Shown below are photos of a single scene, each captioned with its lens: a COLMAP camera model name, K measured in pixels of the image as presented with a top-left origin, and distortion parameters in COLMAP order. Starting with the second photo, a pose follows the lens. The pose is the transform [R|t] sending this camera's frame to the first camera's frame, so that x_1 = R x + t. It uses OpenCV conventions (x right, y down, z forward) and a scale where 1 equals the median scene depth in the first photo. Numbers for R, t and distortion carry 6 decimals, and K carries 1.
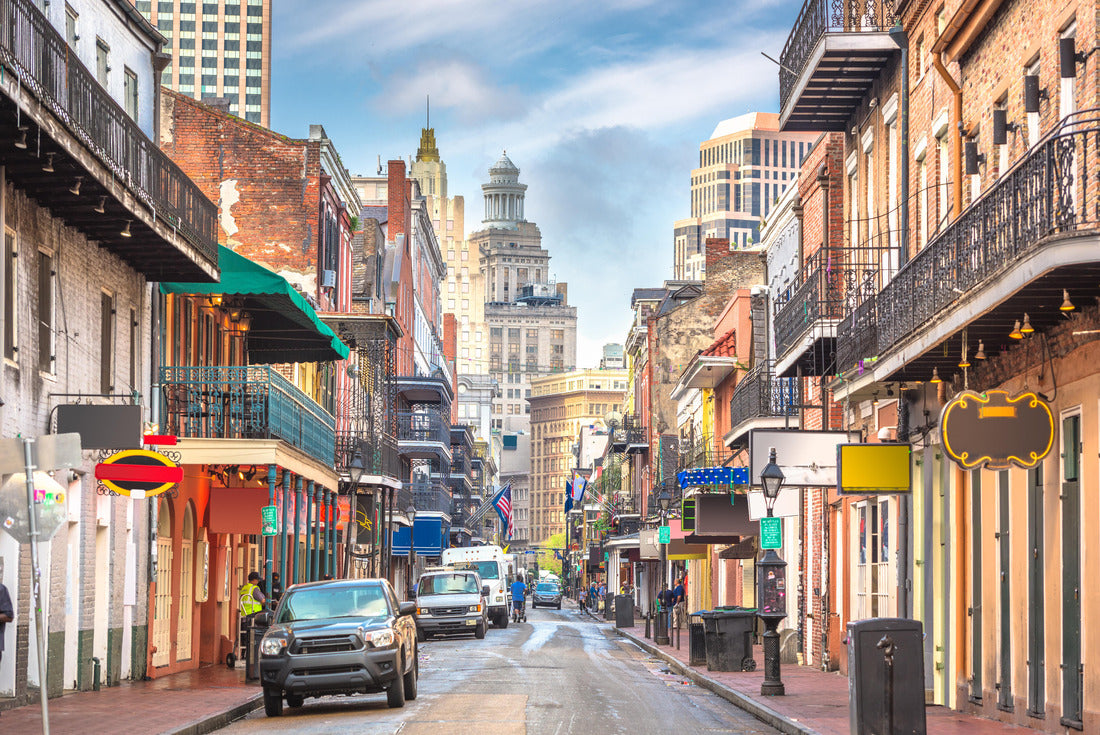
lens RADIAL K [[2828.1, 0, 530.0], [0, 2828.1, 367.5], [0, 0, 1]] dist [-0.005467, 0.323562]
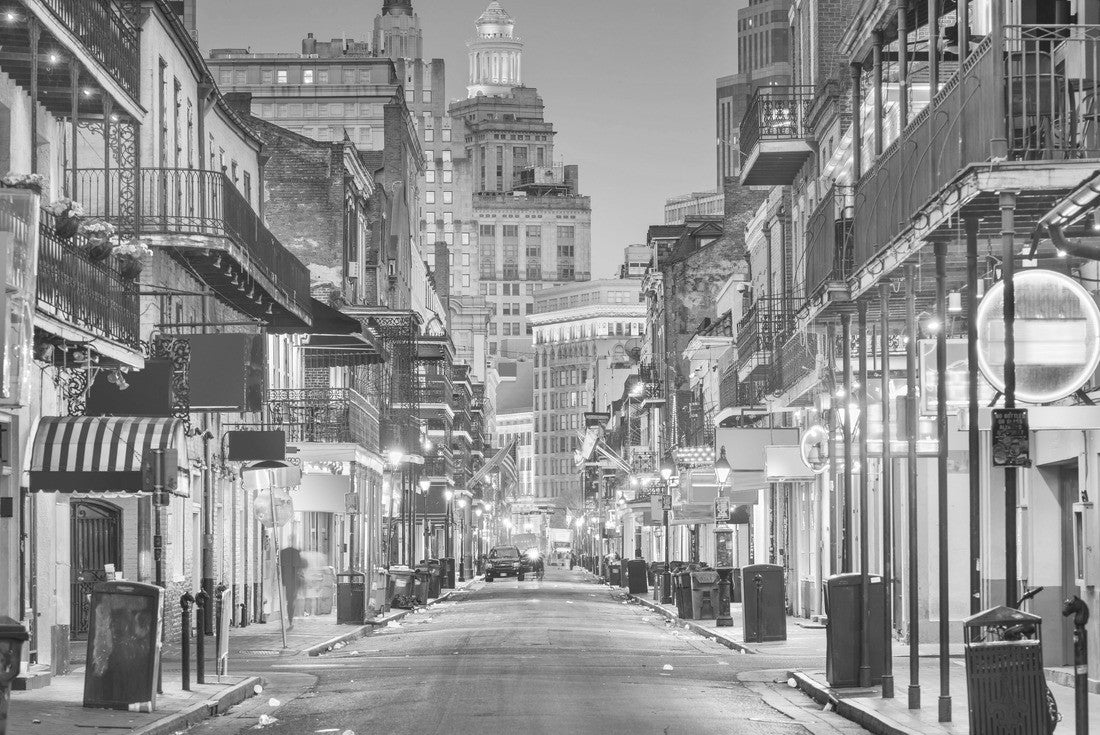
lens RADIAL K [[4460.2, 0, 550.3], [0, 4460.2, 315.3], [0, 0, 1]] dist [0.065365, -3.142303]
pose [[0.999893, -0.013560, 0.005555, -0.003650], [0.013431, 0.999654, 0.022602, -0.034035], [-0.005860, -0.022525, 0.999729, -0.463843]]
